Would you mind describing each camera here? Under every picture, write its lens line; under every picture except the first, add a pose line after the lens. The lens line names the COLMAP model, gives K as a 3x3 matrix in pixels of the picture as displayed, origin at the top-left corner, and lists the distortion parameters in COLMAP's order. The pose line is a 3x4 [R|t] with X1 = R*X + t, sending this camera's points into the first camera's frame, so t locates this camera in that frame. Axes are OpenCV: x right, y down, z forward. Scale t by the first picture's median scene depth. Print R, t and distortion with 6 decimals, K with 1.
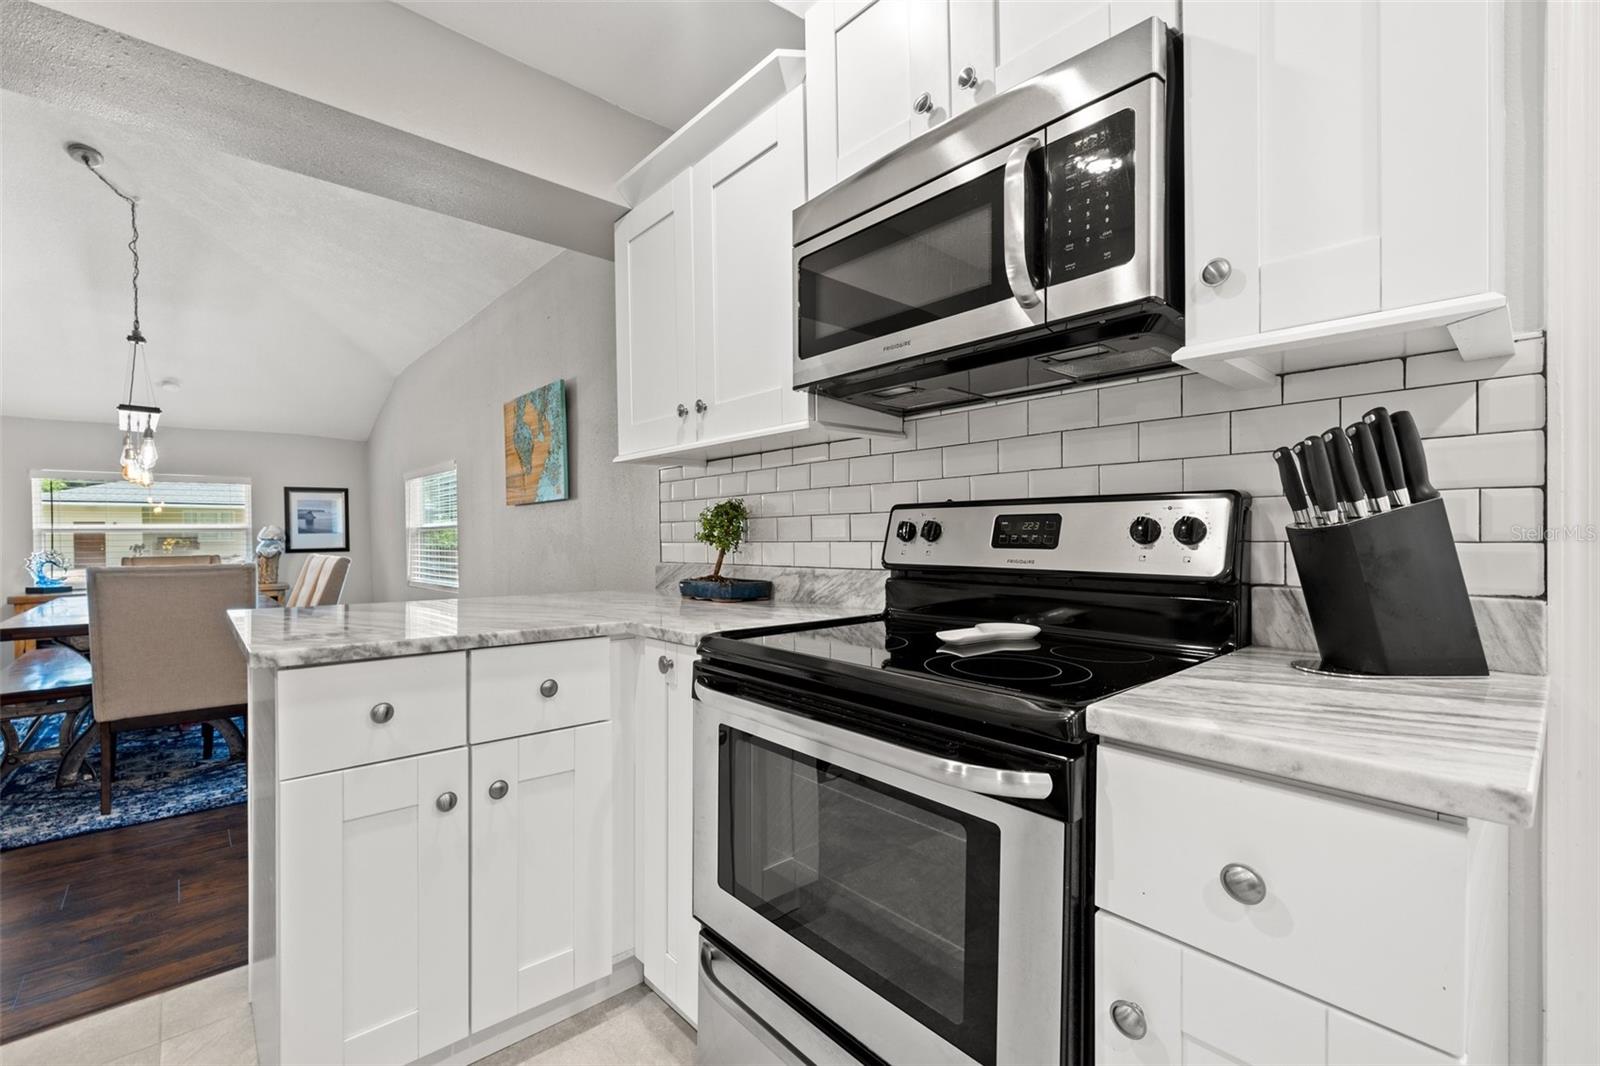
lens RADIAL K [[689.5, 0, 783.9], [0, 689.5, 540.8], [0, 0, 1]] dist [0.000925, 0.000233]
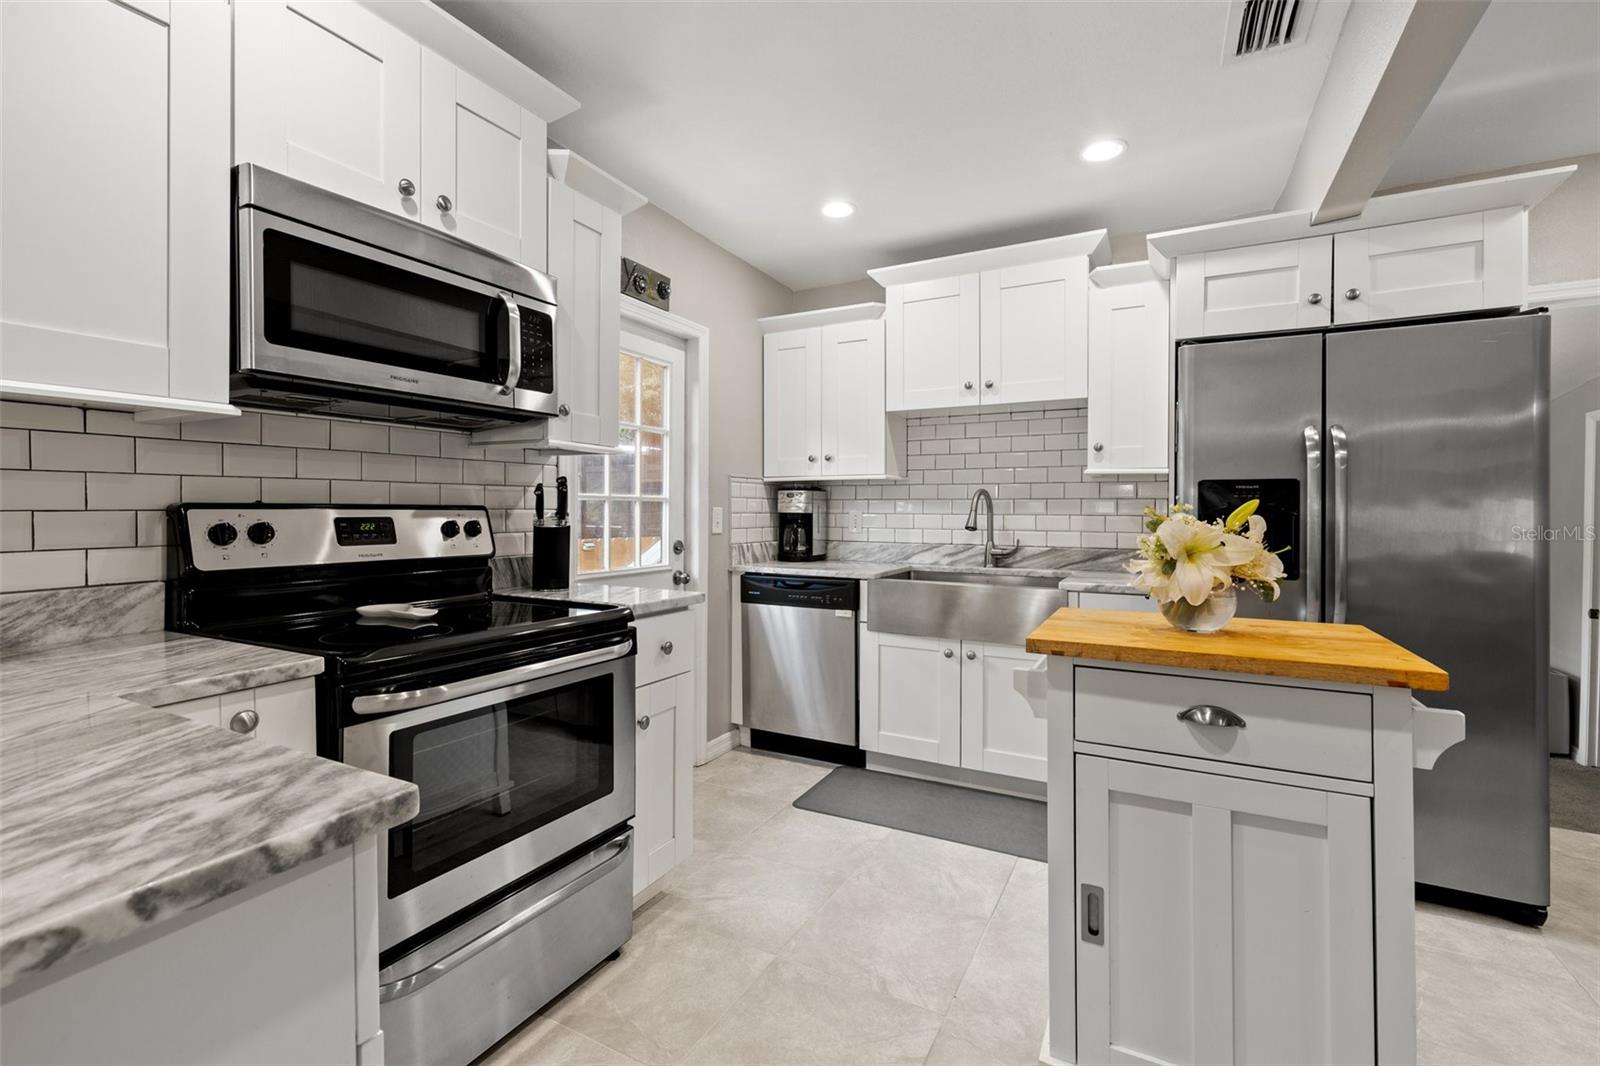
lens RADIAL K [[689.5, 0, 795.6], [0, 689.5, 513.3], [0, 0, 1]] dist [0.000925, 0.000233]
pose [[-0.348189, 0.001535, 0.937423, -1.083183], [0.010227, 0.999945, 0.002161, -0.040305], [-0.937369, 0.010339, -0.348186, 0.706582]]
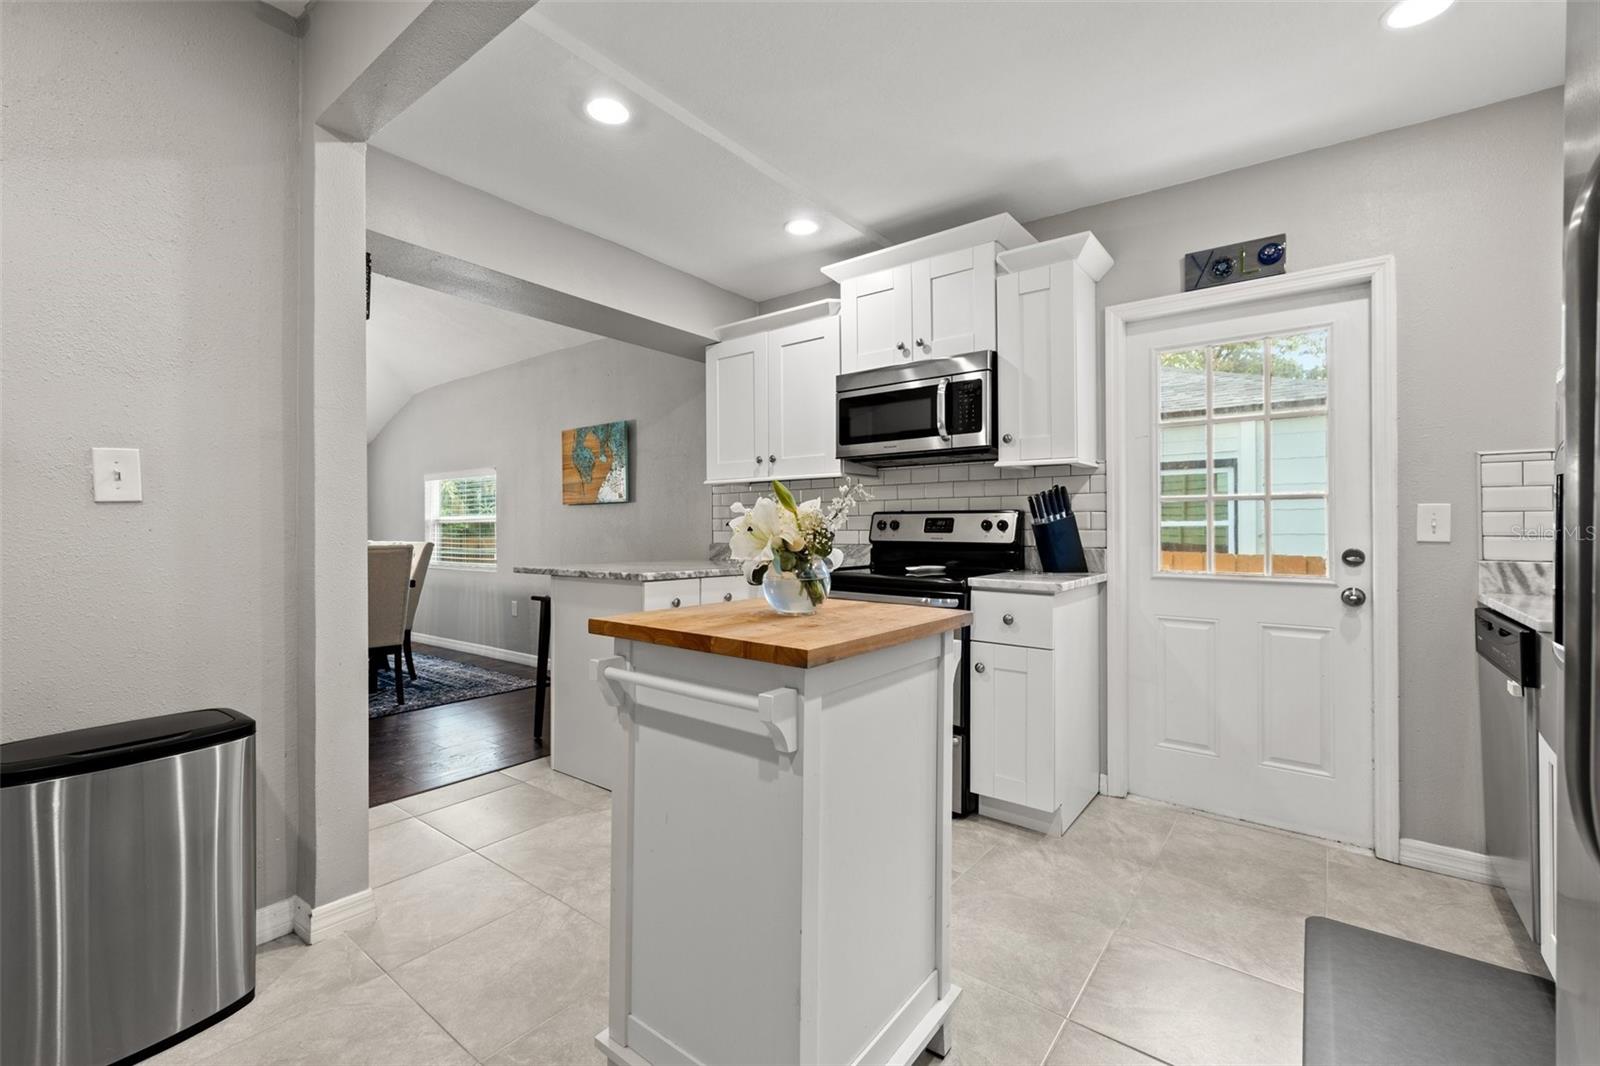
lens RADIAL K [[689.5, 0, 792.9], [0, 689.5, 525.8], [0, 0, 1]] dist [0.000925, 0.000233]
pose [[0.981719, 0.006047, 0.190242, -0.554111], [-0.003531, 0.999902, -0.013561, 0.020544], [-0.190305, 0.012641, 0.981644, -1.139917]]
